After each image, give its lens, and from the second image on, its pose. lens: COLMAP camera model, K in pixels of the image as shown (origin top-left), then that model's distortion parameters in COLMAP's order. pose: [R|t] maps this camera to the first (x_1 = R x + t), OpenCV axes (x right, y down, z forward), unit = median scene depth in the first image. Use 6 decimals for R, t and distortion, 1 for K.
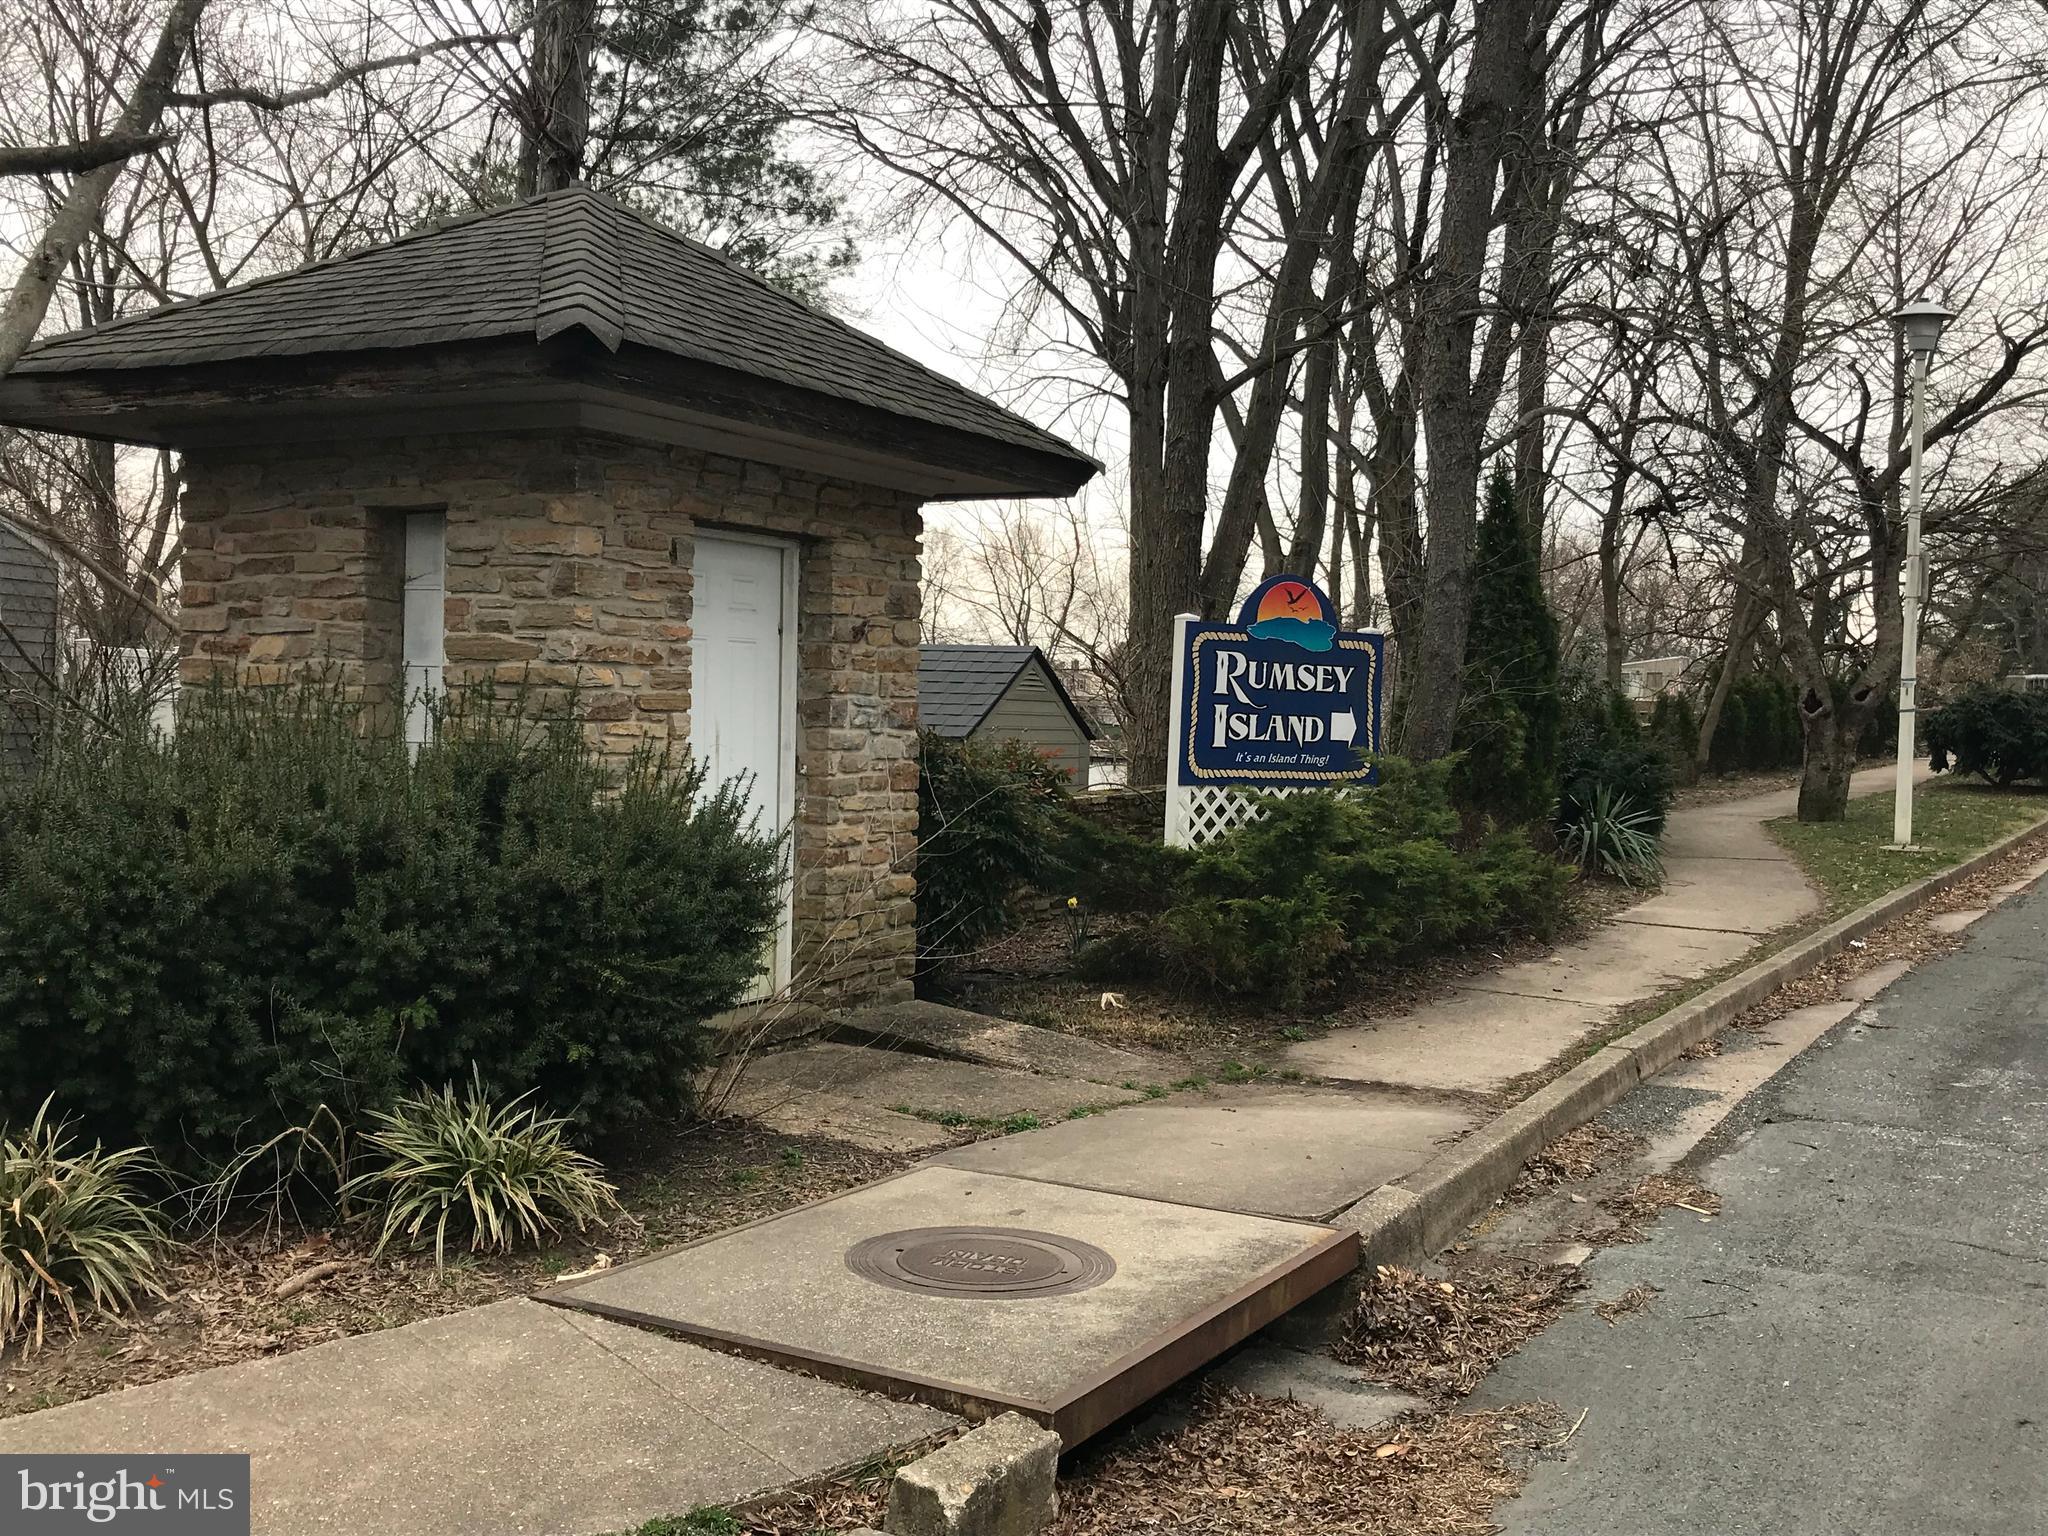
lens RADIAL K [[2035.1, 0, 1024.0], [0, 2035.1, 768.0], [0, 0, 1]] dist [0.087742, -0.007444]
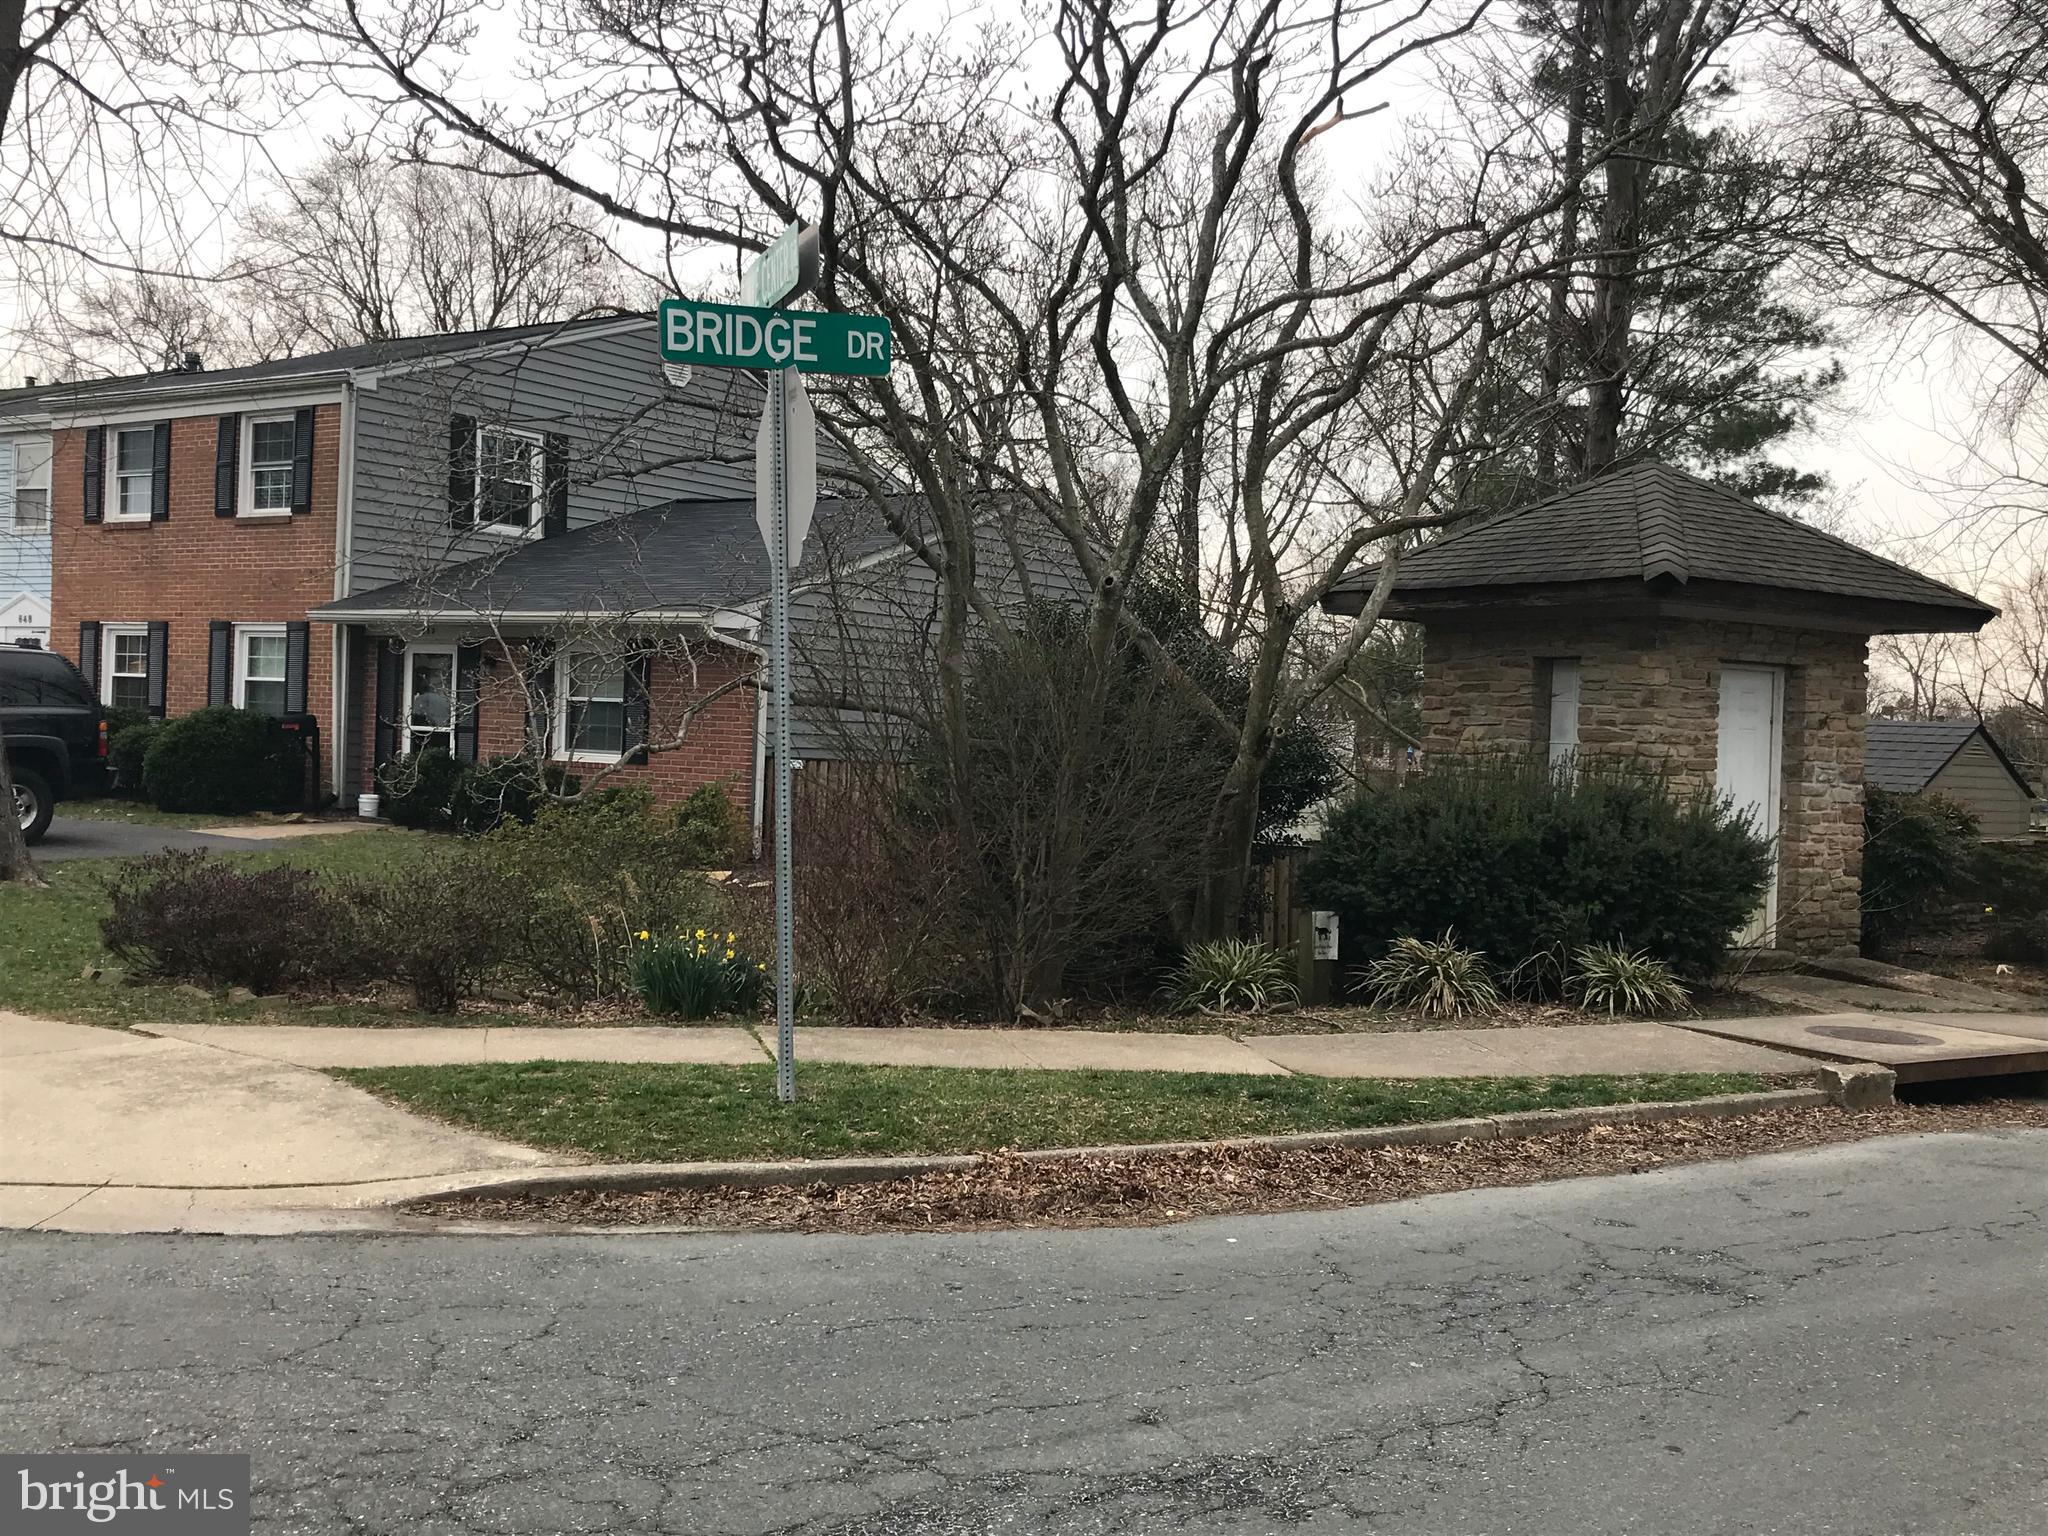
lens RADIAL K [[2046.2, 0, 1031.9], [0, 2046.2, 742.0], [0, 0, 1]] dist [0.022854, 0.007156]
pose [[0.896088, 0.007559, -0.443812, 0.086258], [-0.025928, 0.999039, -0.035334, 0.023960], [0.443119, 0.043170, 0.895423, -0.796621]]
